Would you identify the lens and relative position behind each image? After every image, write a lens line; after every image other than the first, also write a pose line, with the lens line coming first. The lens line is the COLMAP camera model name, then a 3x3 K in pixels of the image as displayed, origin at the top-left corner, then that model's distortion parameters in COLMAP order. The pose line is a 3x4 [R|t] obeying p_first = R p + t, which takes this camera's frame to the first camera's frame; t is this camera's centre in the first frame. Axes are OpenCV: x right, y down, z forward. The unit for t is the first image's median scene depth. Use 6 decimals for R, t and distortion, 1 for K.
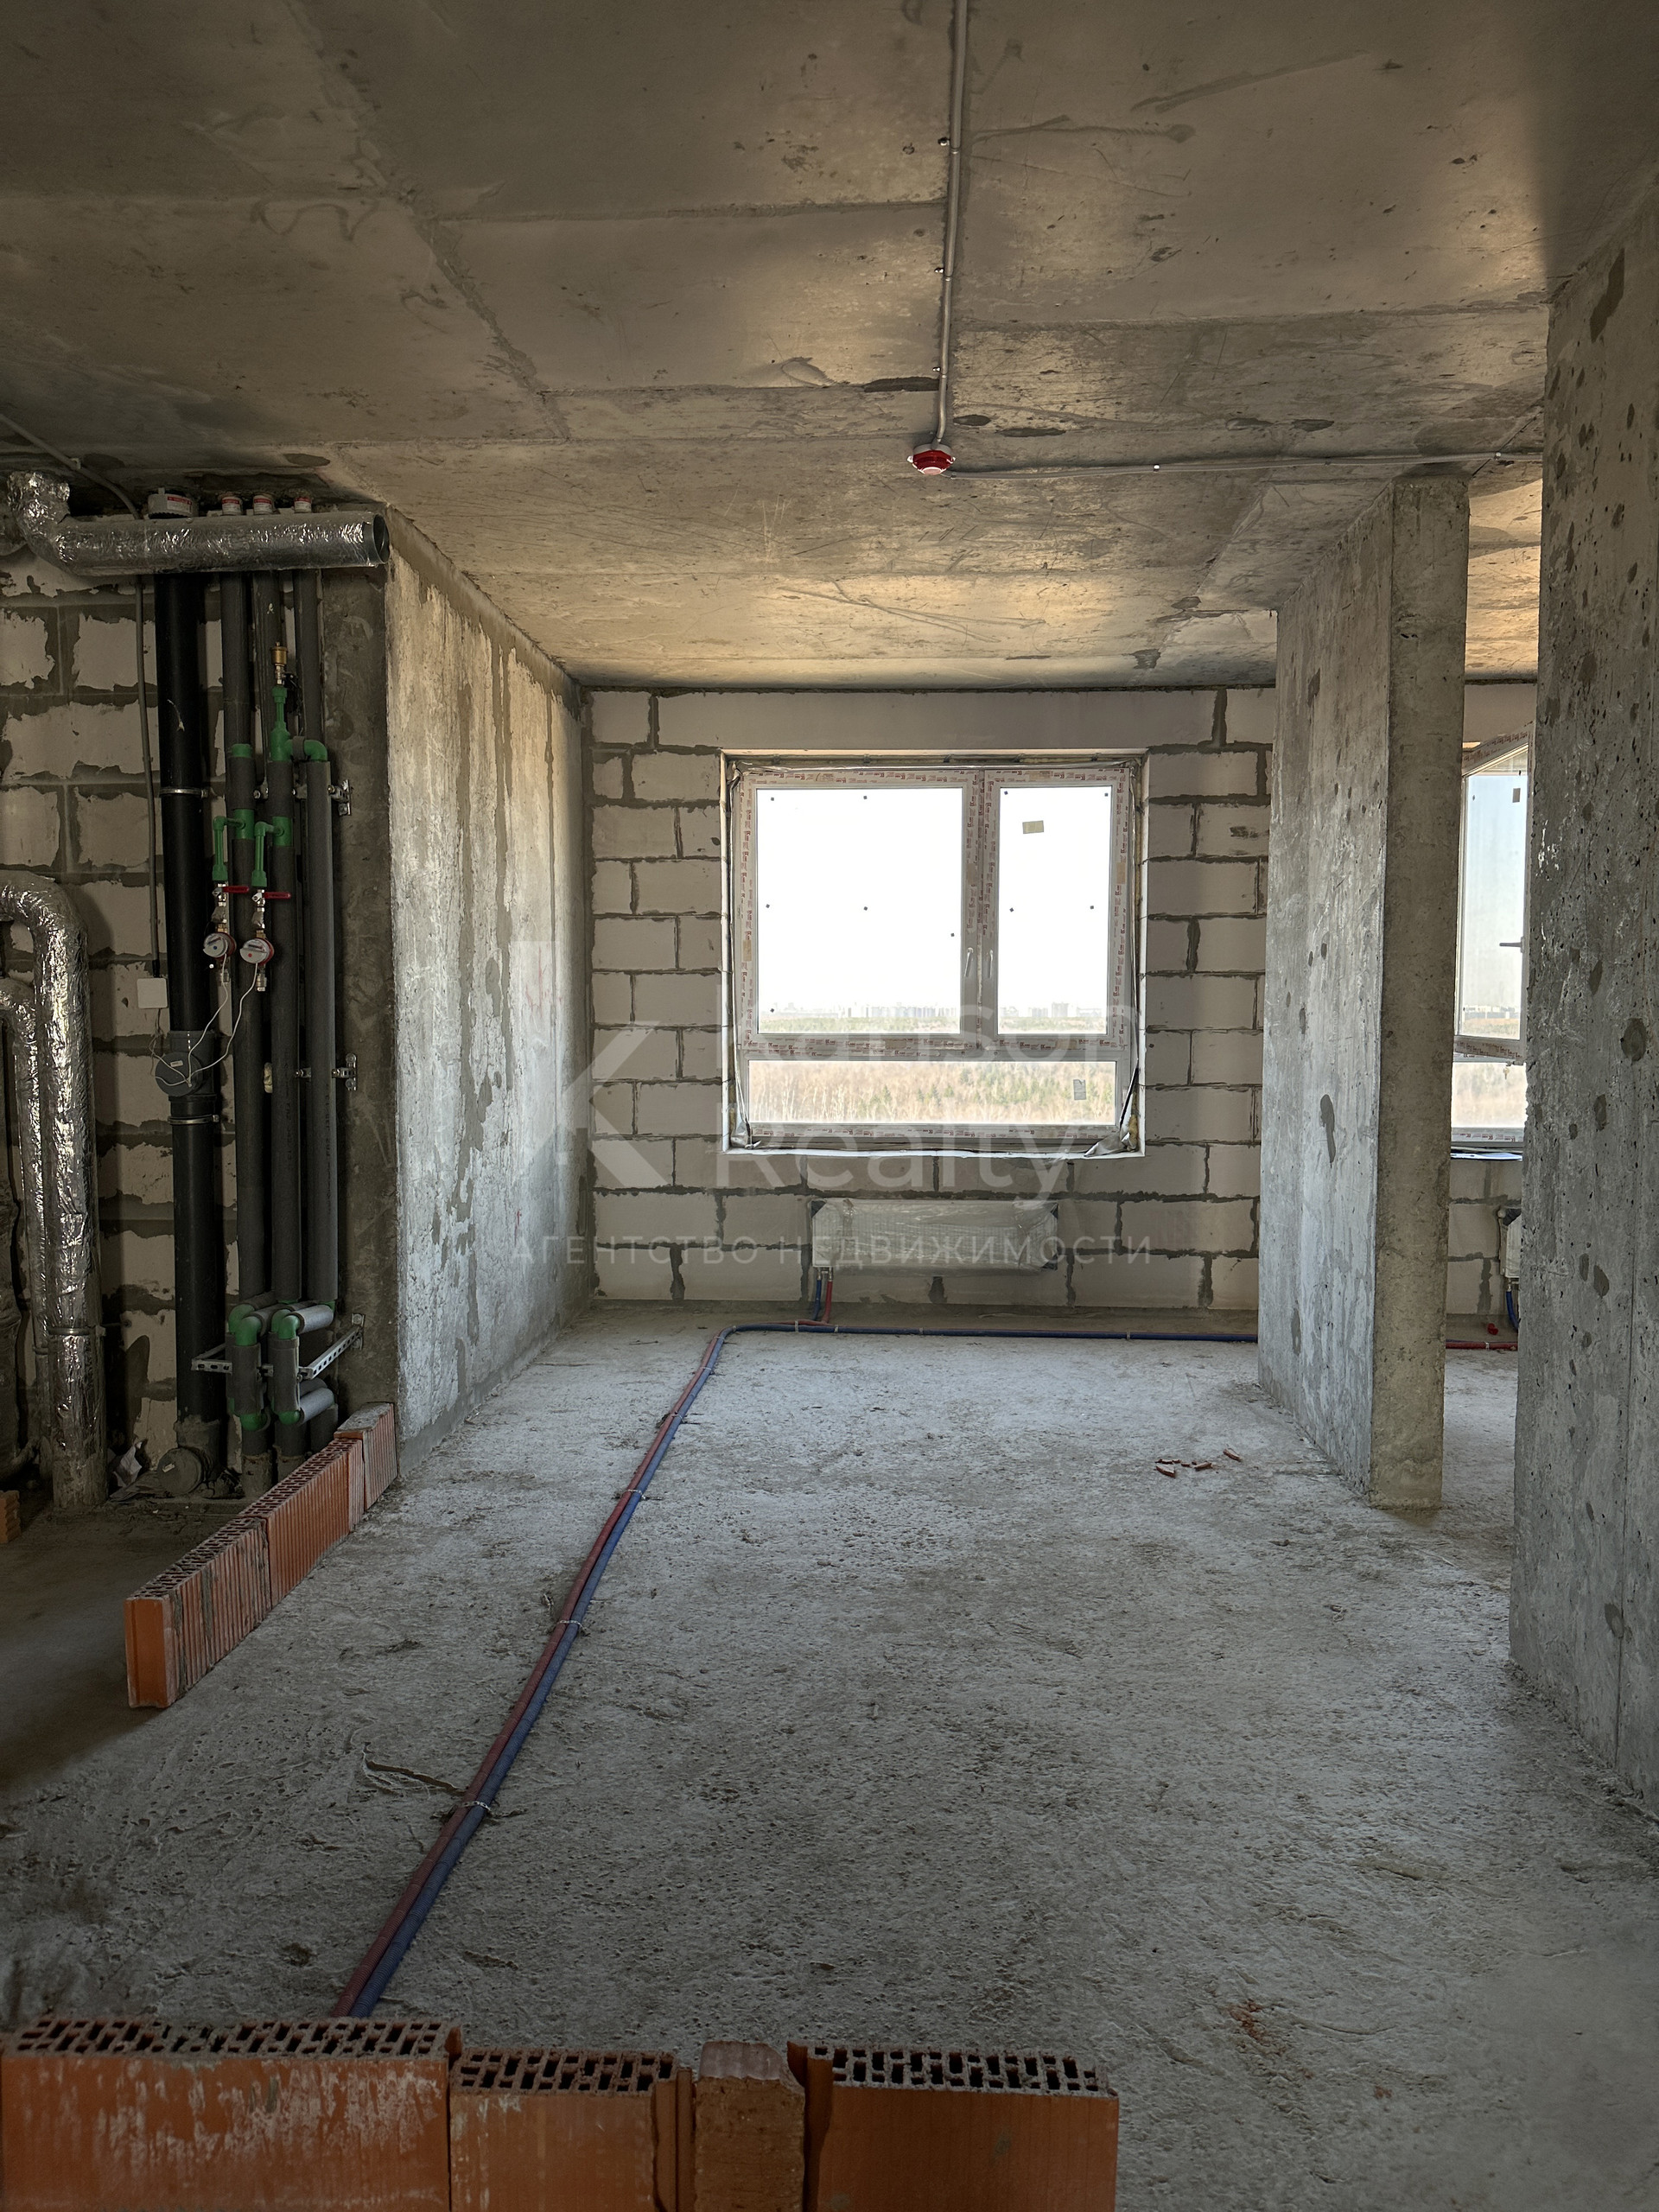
lens RADIAL K [[1548.6, 0, 847.0], [0, 1548.6, 1113.5], [0, 0, 1]] dist [0.077793, -0.103601]
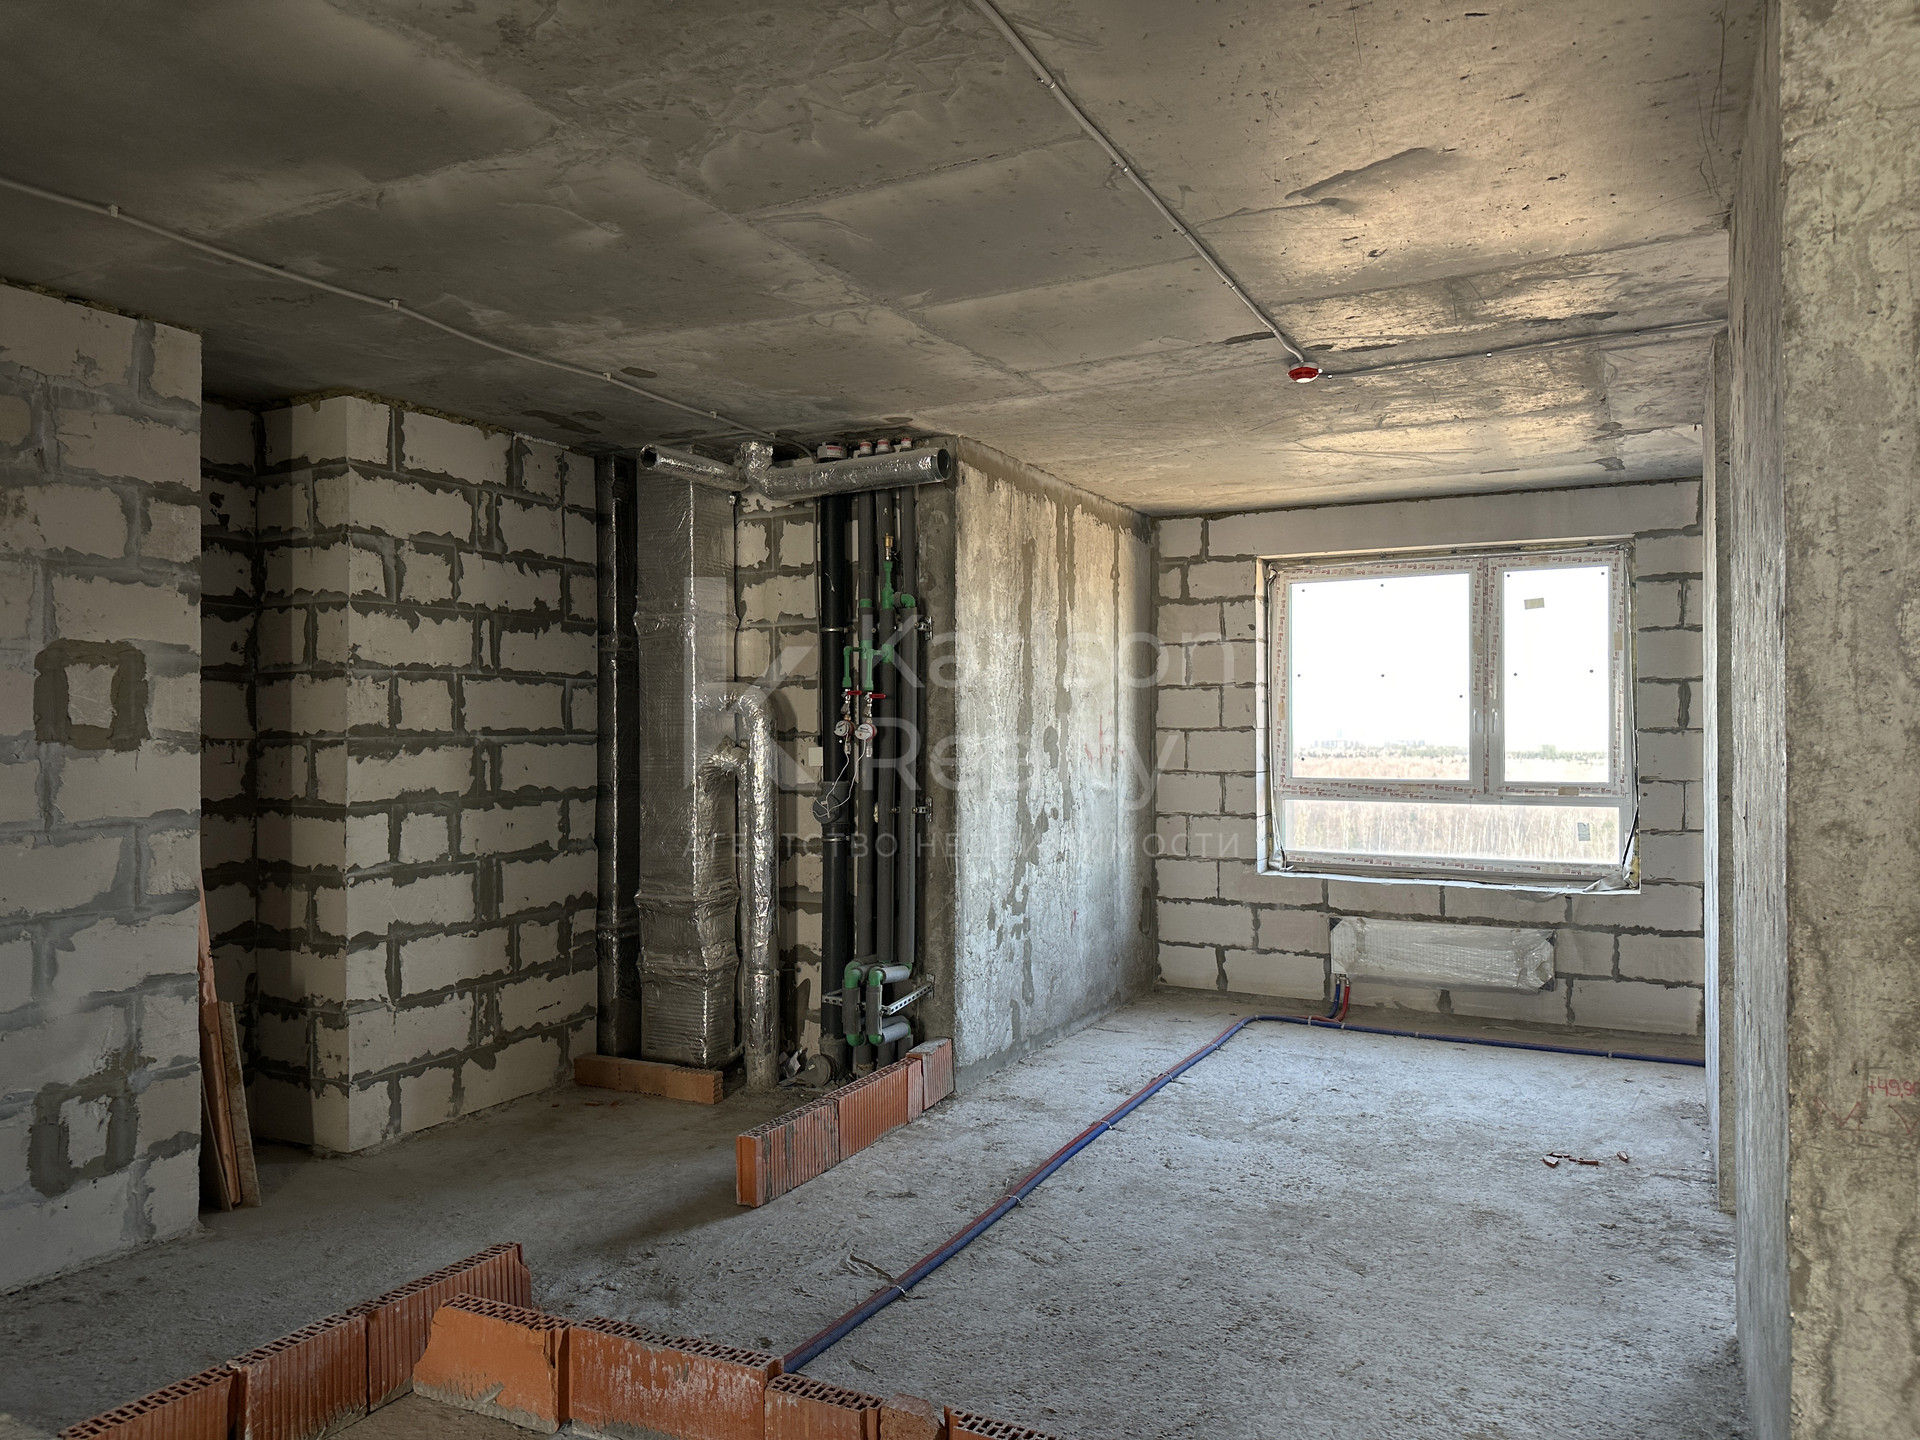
lens RADIAL K [[1344.1, 0, 949.1], [0, 1344.1, 713.7], [0, 0, 1]] dist [0.077793, -0.103601]
pose [[0.908713, -0.009711, -0.417309, 0.238856], [-0.026102, 0.996451, -0.080027, -0.015343], [0.416605, 0.083614, 0.905234, -0.161281]]
